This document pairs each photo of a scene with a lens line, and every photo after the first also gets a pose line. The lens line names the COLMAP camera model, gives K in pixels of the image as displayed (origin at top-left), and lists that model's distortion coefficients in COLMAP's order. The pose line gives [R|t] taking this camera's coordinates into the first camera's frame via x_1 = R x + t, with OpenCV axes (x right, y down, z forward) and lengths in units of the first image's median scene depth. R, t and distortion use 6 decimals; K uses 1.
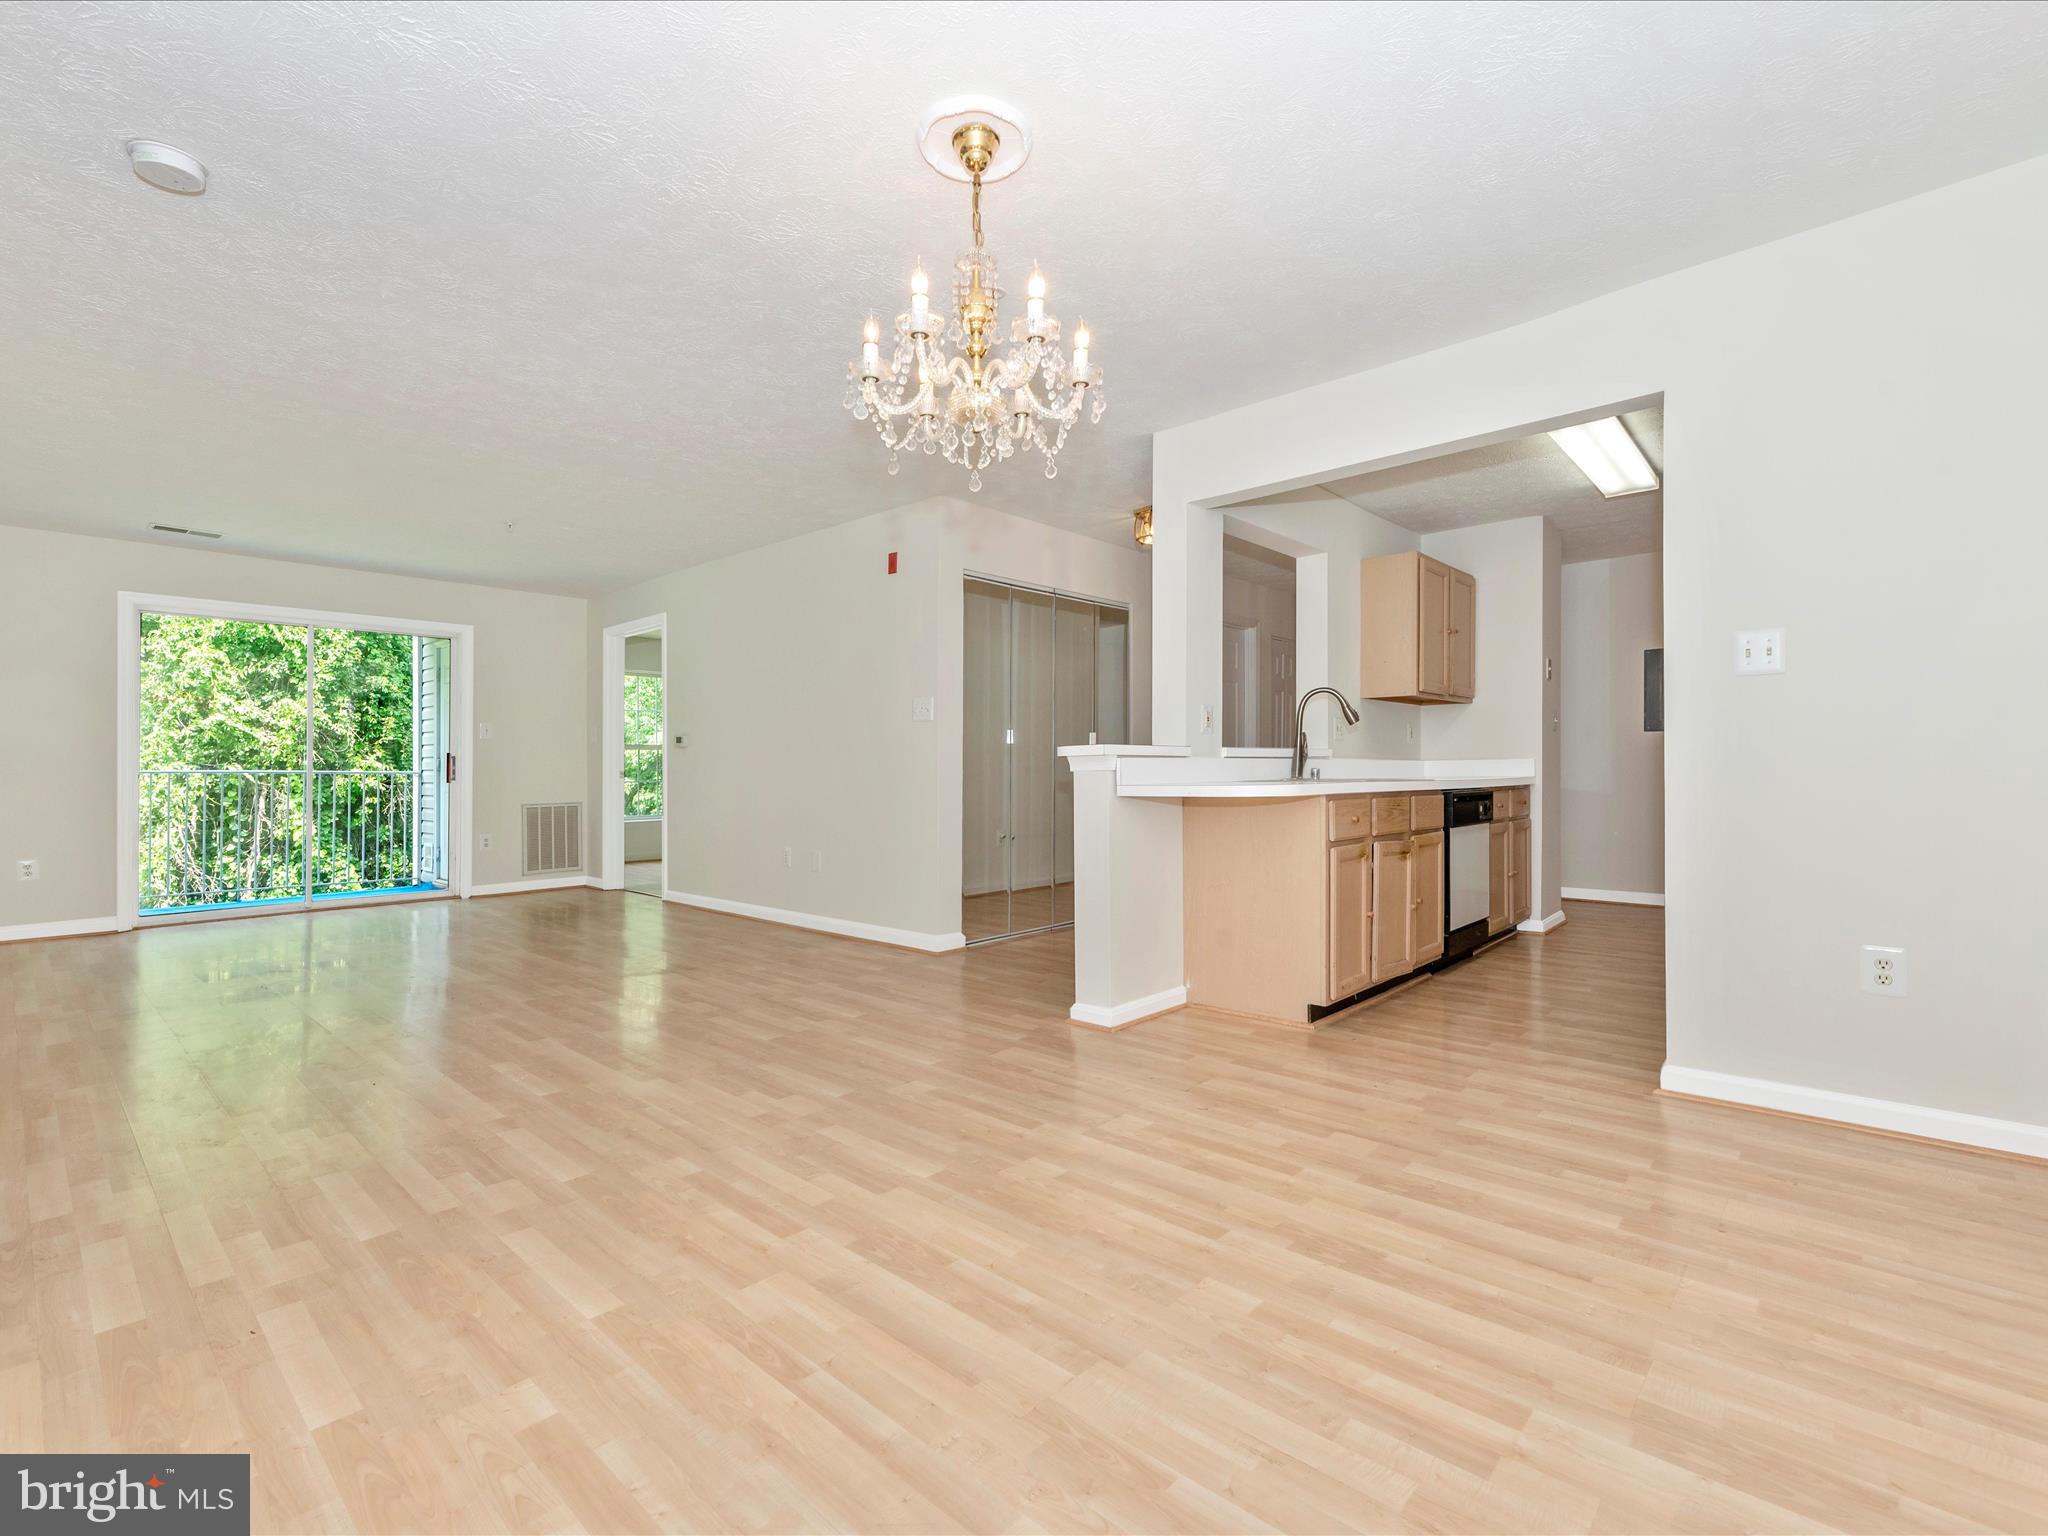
lens RADIAL K [[938.1, 0, 1024.3], [0, 938.1, 756.8], [0, 0, 1]] dist [0.002573, 0.000520]
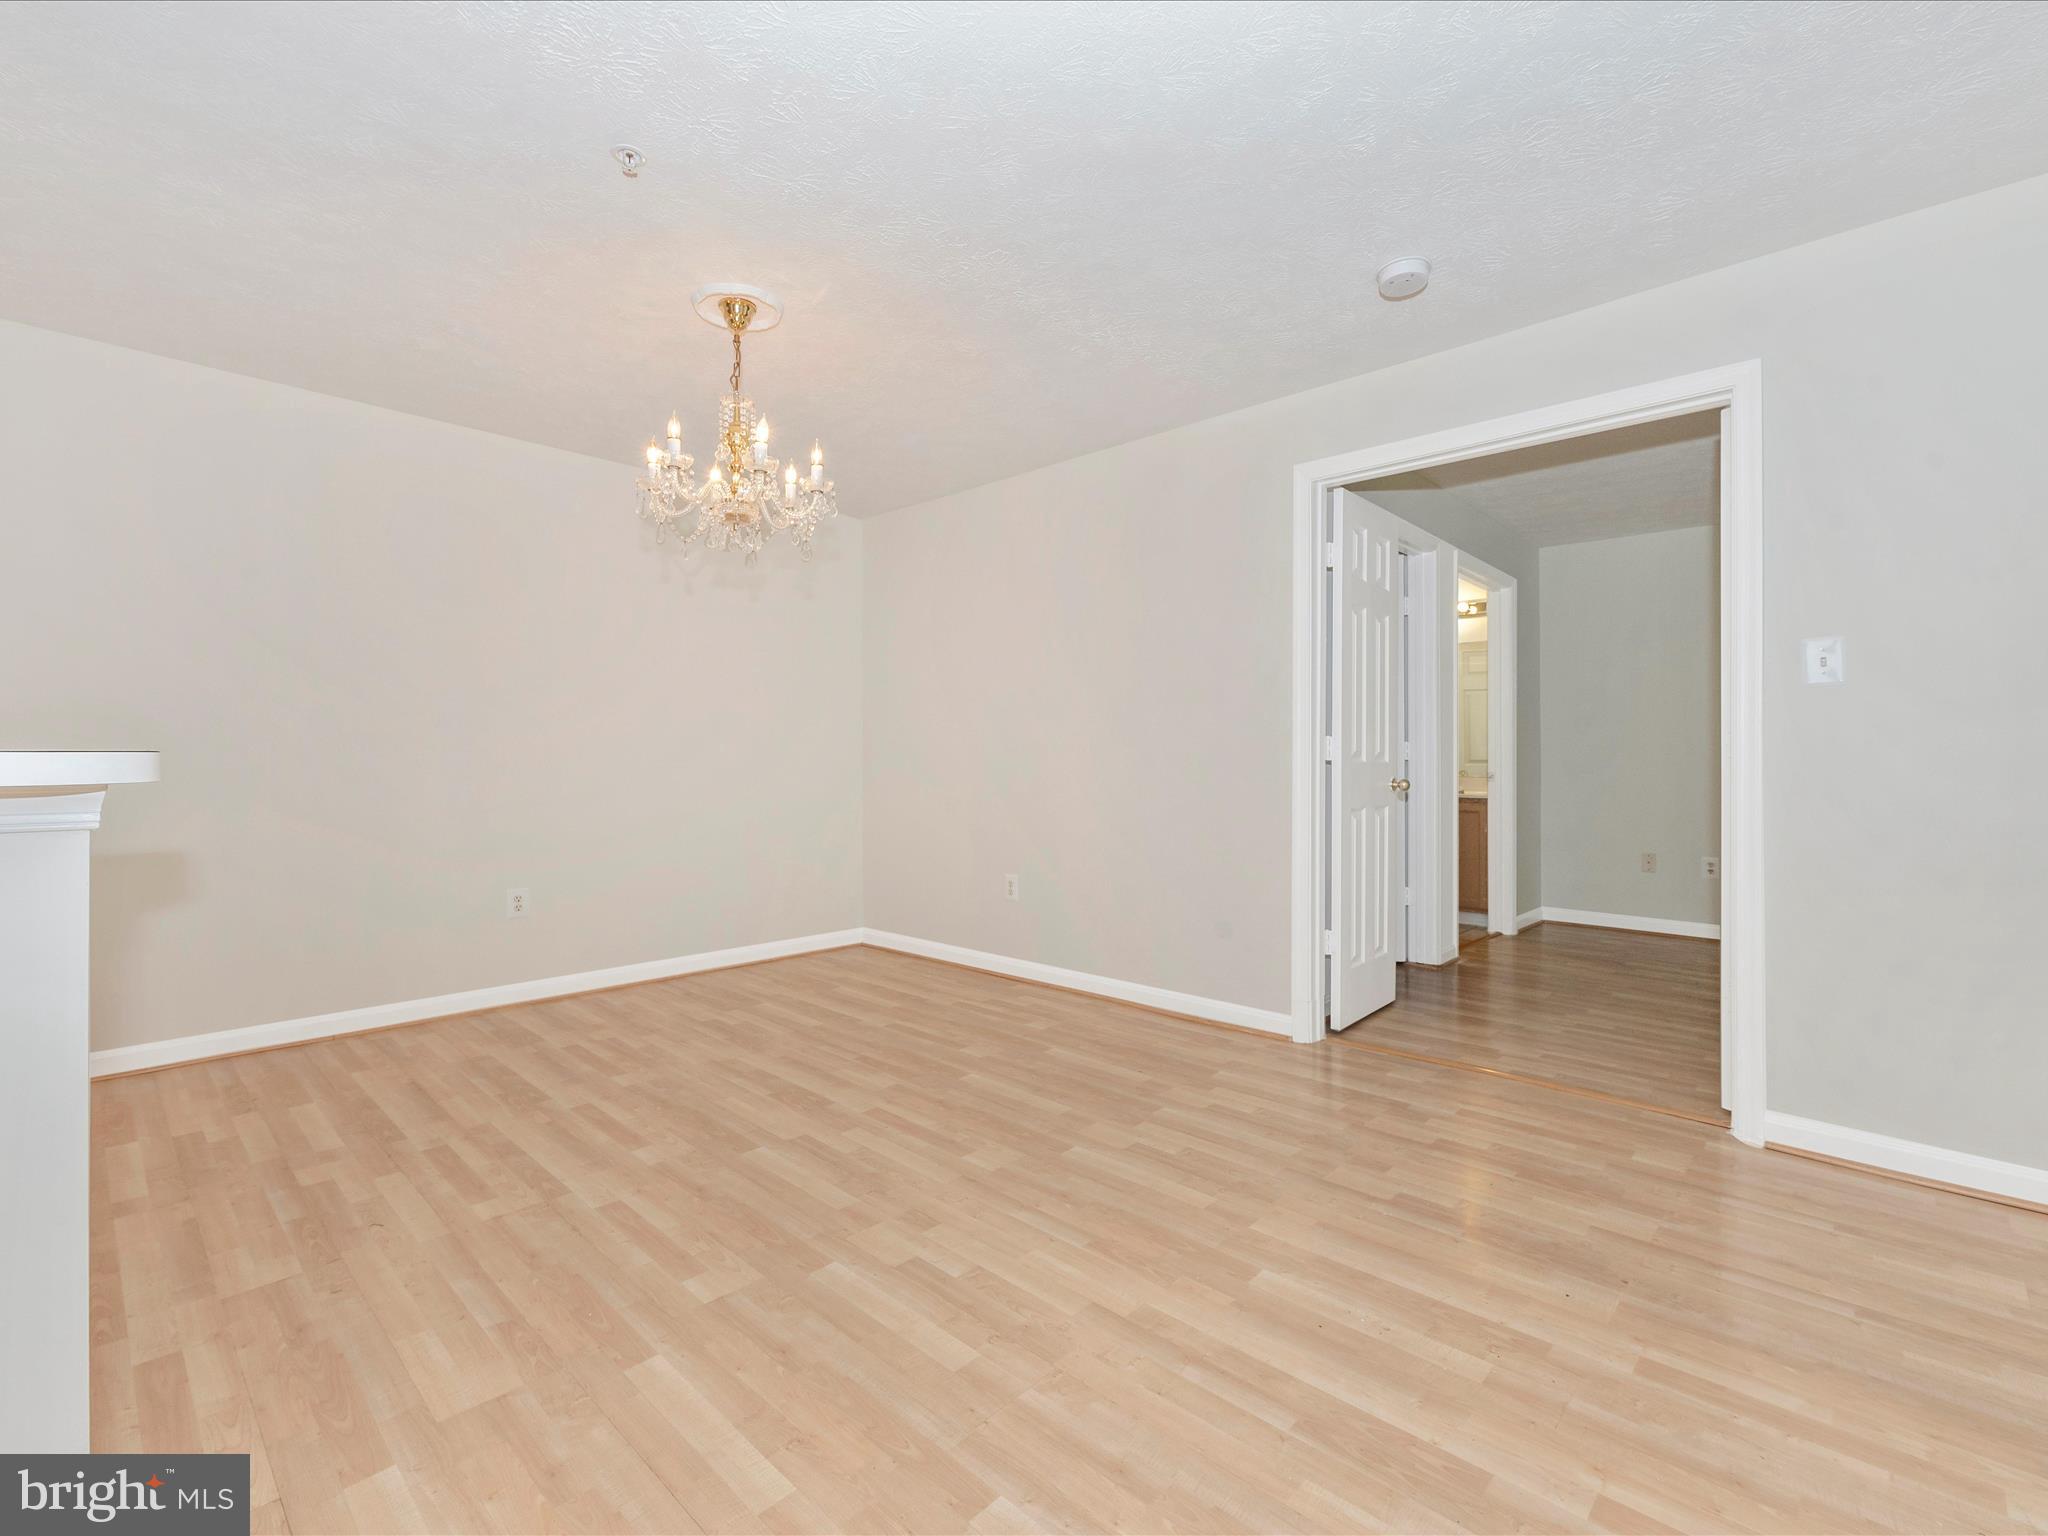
lens RADIAL K [[918.8, 0, 1028.5], [0, 918.8, 762.6], [0, 0, 1]] dist [-0.000418, -0.001124]
pose [[-0.999885, 0.008168, 0.012805, -0.281811], [0.008003, 0.999885, -0.012896, -0.002219], [-0.012909, -0.012792, -0.999835, 1.332844]]
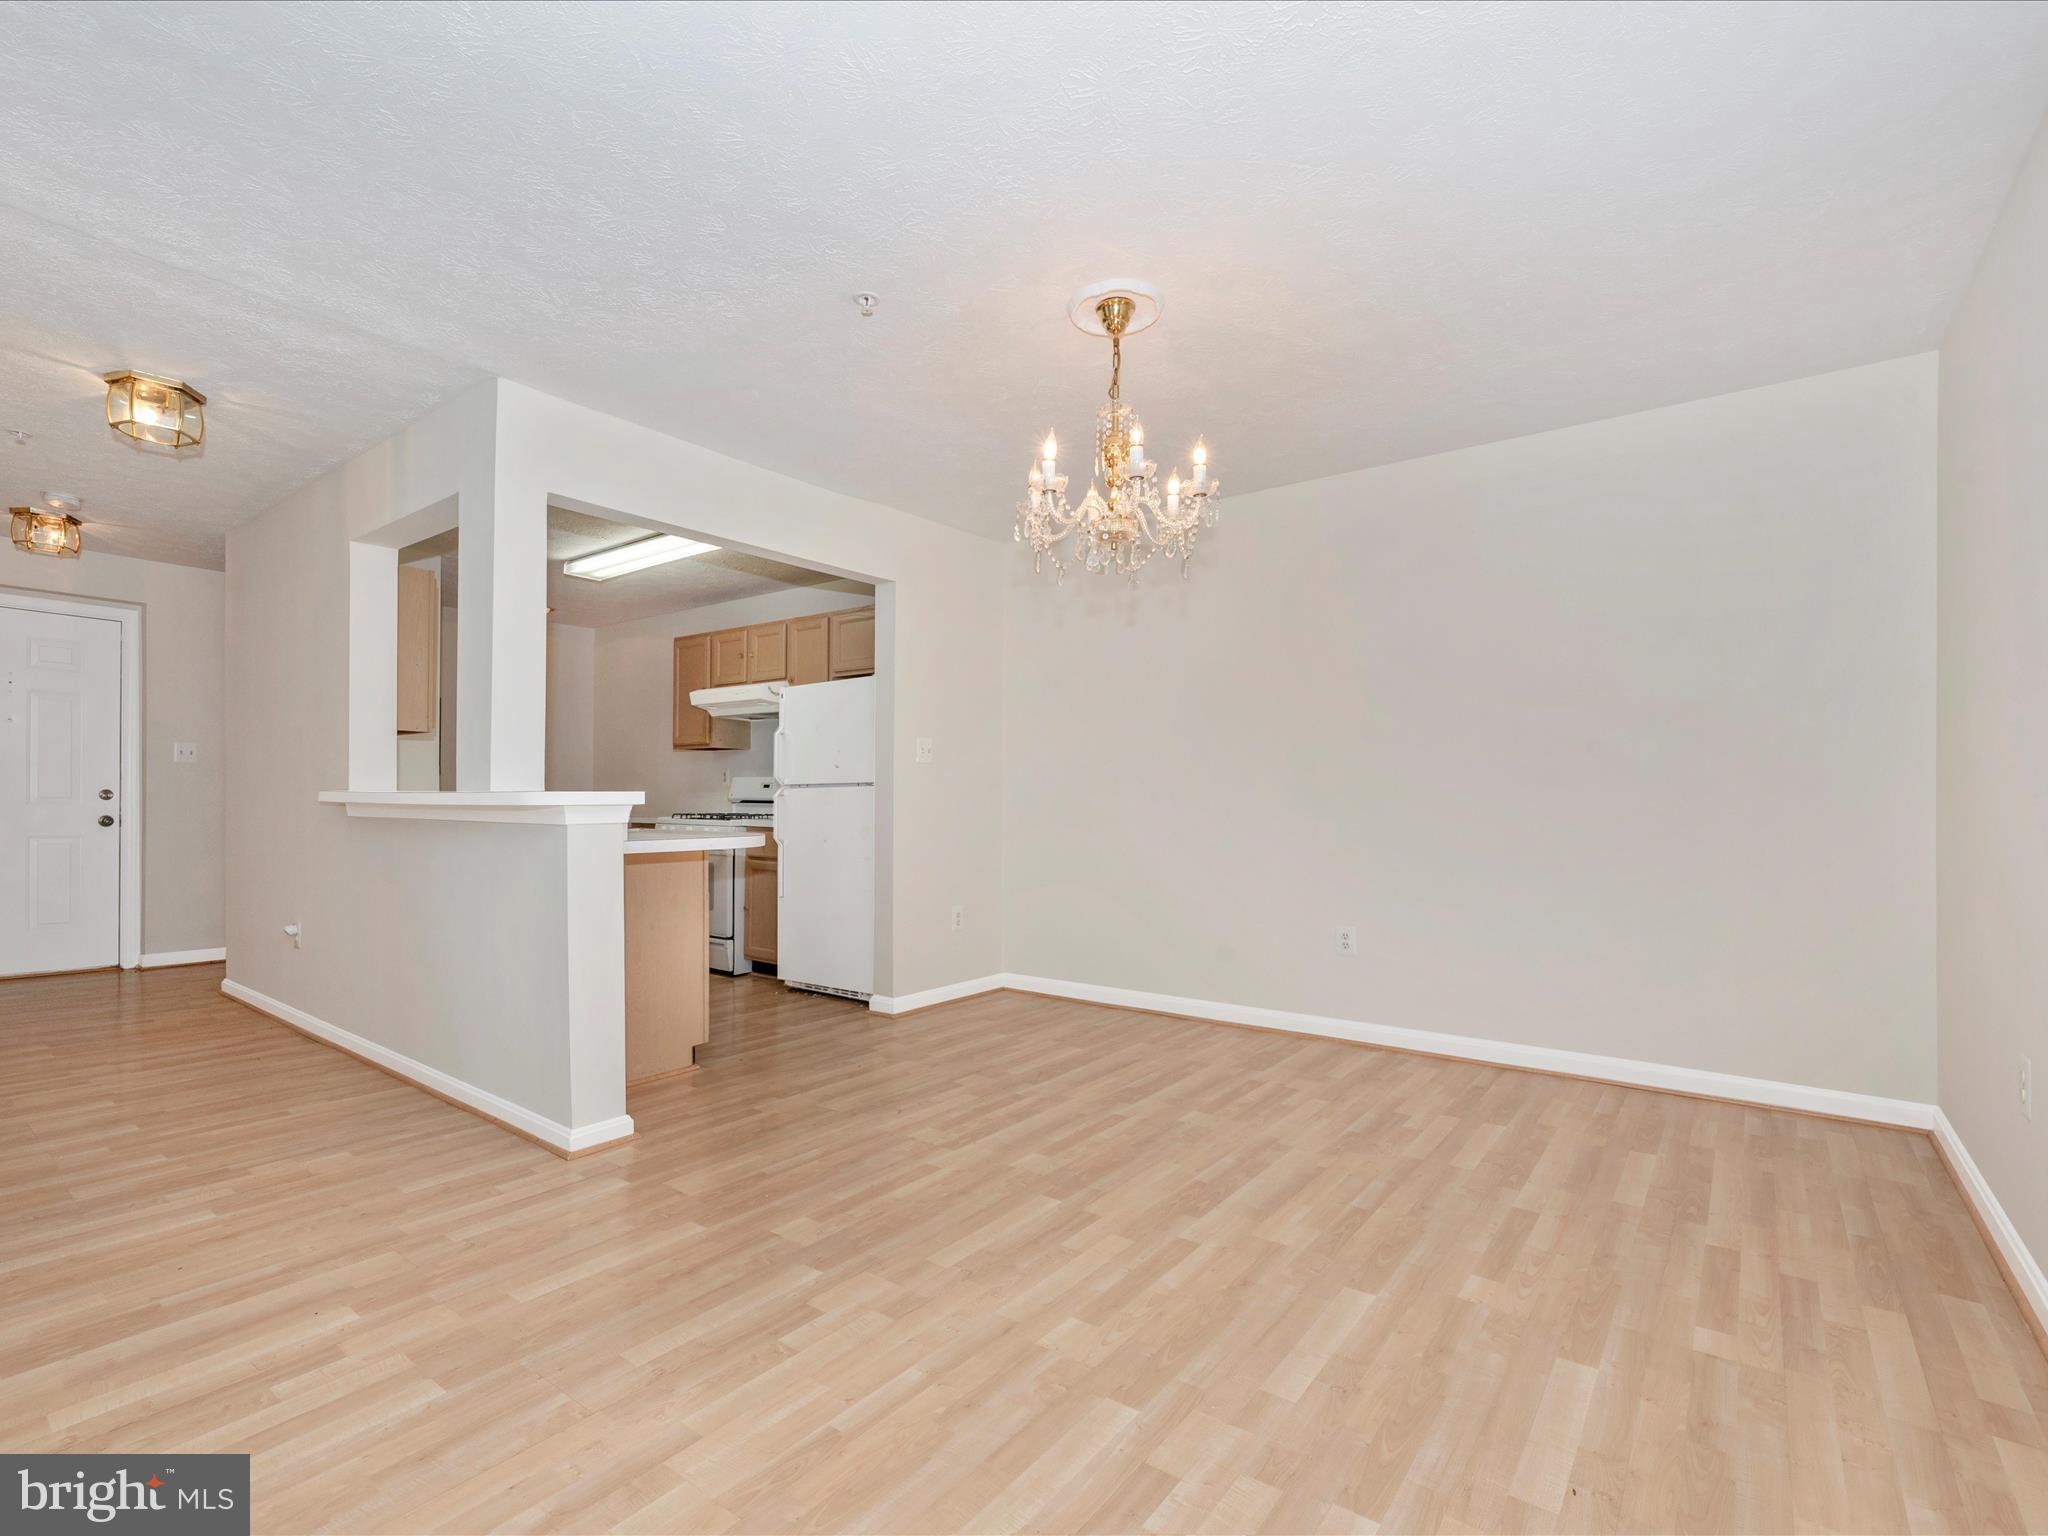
lens RADIAL K [[961.7, 0, 1011.5], [0, 961.7, 776.6], [0, 0, 1]] dist [0.002888, 0.000552]
pose [[-0.083375, 0.034890, 0.995907, -0.761872], [-0.015171, 0.999227, -0.036277, 0.002640], [-0.996403, -0.018133, -0.082782, 0.726489]]
